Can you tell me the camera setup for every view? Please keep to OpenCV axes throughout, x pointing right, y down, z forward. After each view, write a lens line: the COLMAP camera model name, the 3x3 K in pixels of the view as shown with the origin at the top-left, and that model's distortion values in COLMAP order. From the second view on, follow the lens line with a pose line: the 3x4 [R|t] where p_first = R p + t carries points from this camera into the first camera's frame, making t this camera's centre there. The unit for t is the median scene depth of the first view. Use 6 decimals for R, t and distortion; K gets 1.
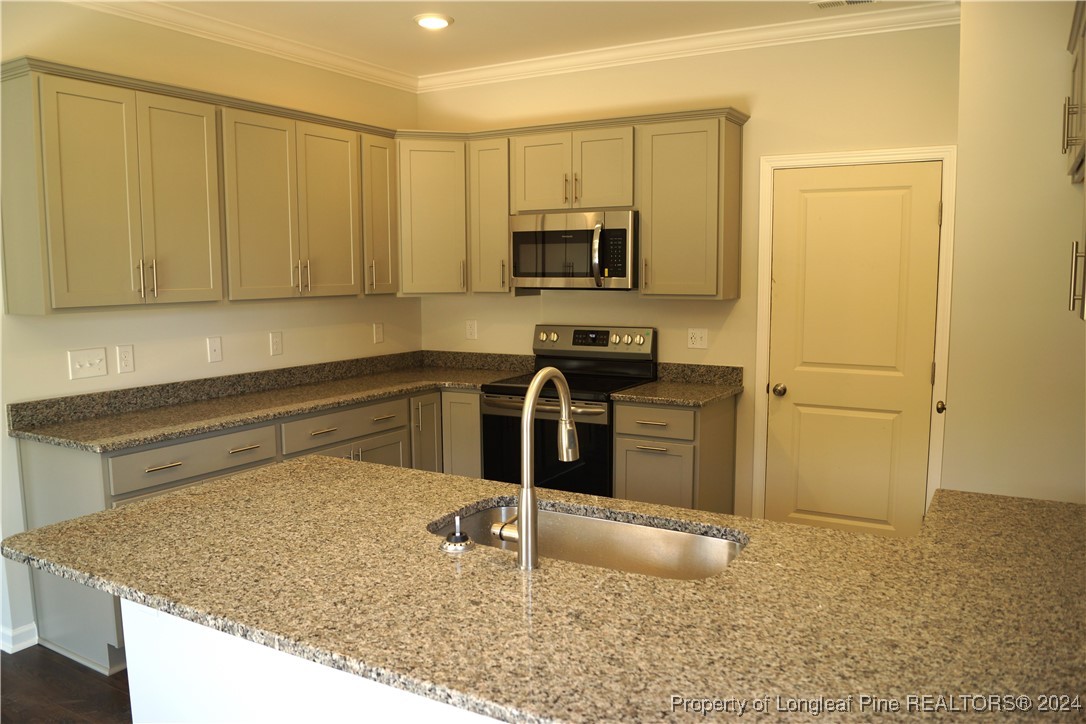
lens RADIAL K [[843.5, 0, 540.0], [0, 843.5, 377.1], [0, 0, 1]] dist [-0.083547, 0.010493]
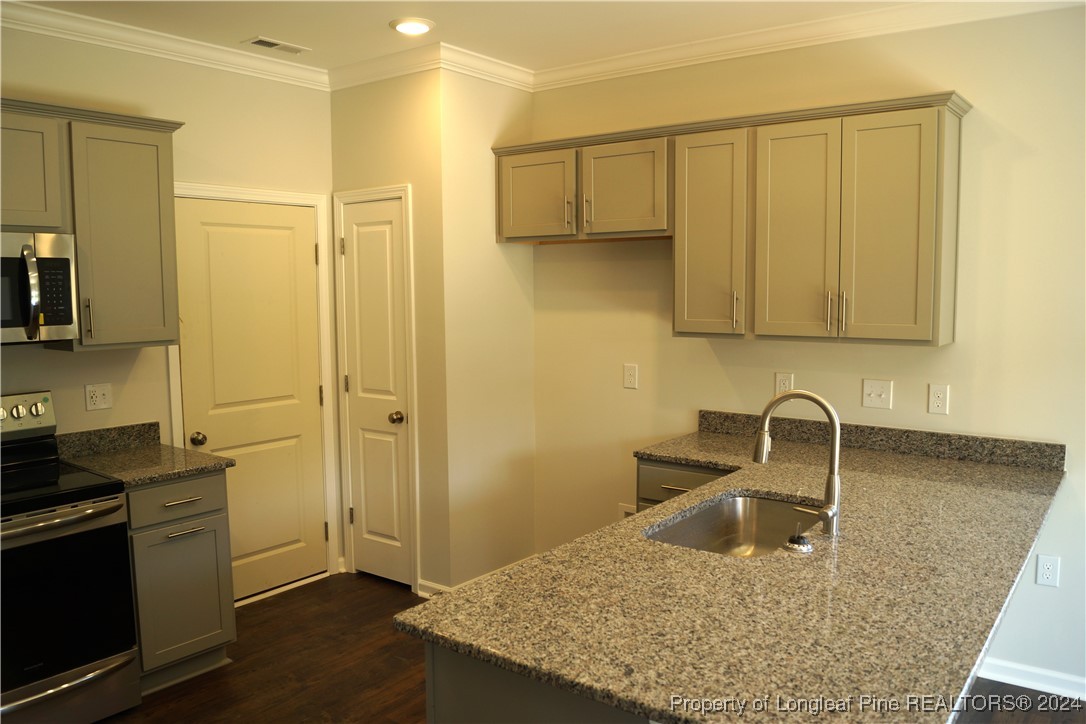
lens RADIAL K [[843.5, 0, 540.0], [0, 843.5, 377.1], [0, 0, 1]] dist [-0.083547, 0.010493]
pose [[0.119645, -0.103135, 0.987445, -0.594693], [0.129105, 0.987761, 0.087525, -0.087959], [-0.984387, 0.117012, 0.131495, 0.540136]]
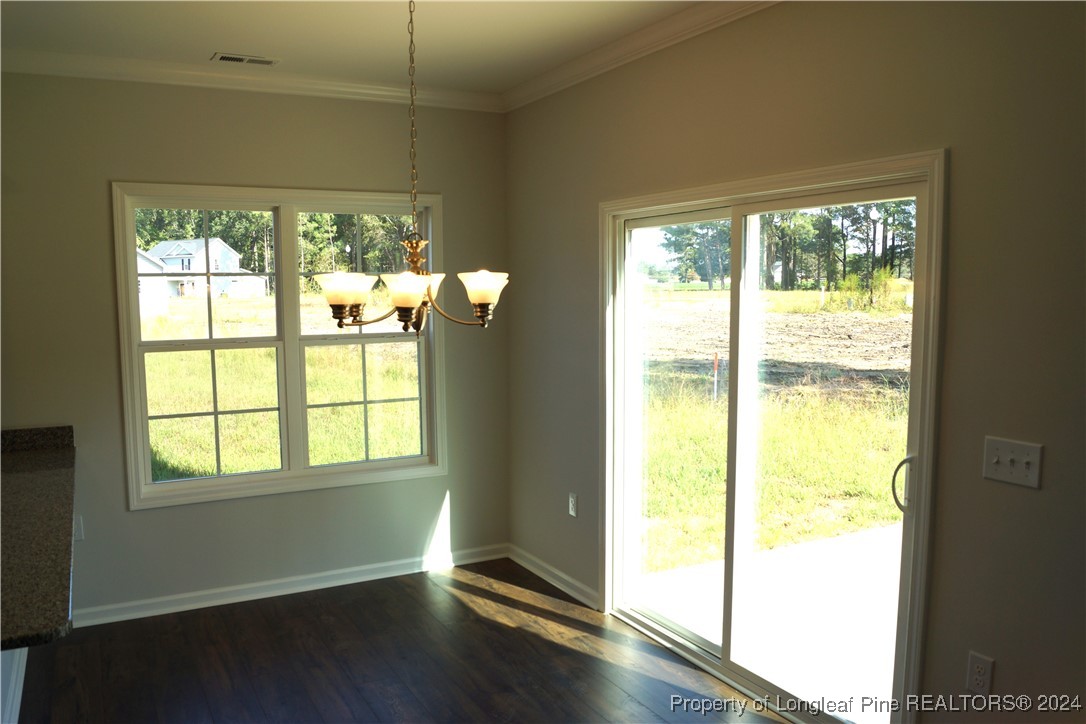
lens RADIAL K [[843.5, 0, 540.0], [0, 843.5, 377.1], [0, 0, 1]] dist [-0.083547, 0.010493]
pose [[-0.855907, -0.044406, 0.515220, -0.751878], [0.074560, 0.975300, 0.207922, -0.109751], [-0.511727, 0.216377, -0.831455, 0.671577]]
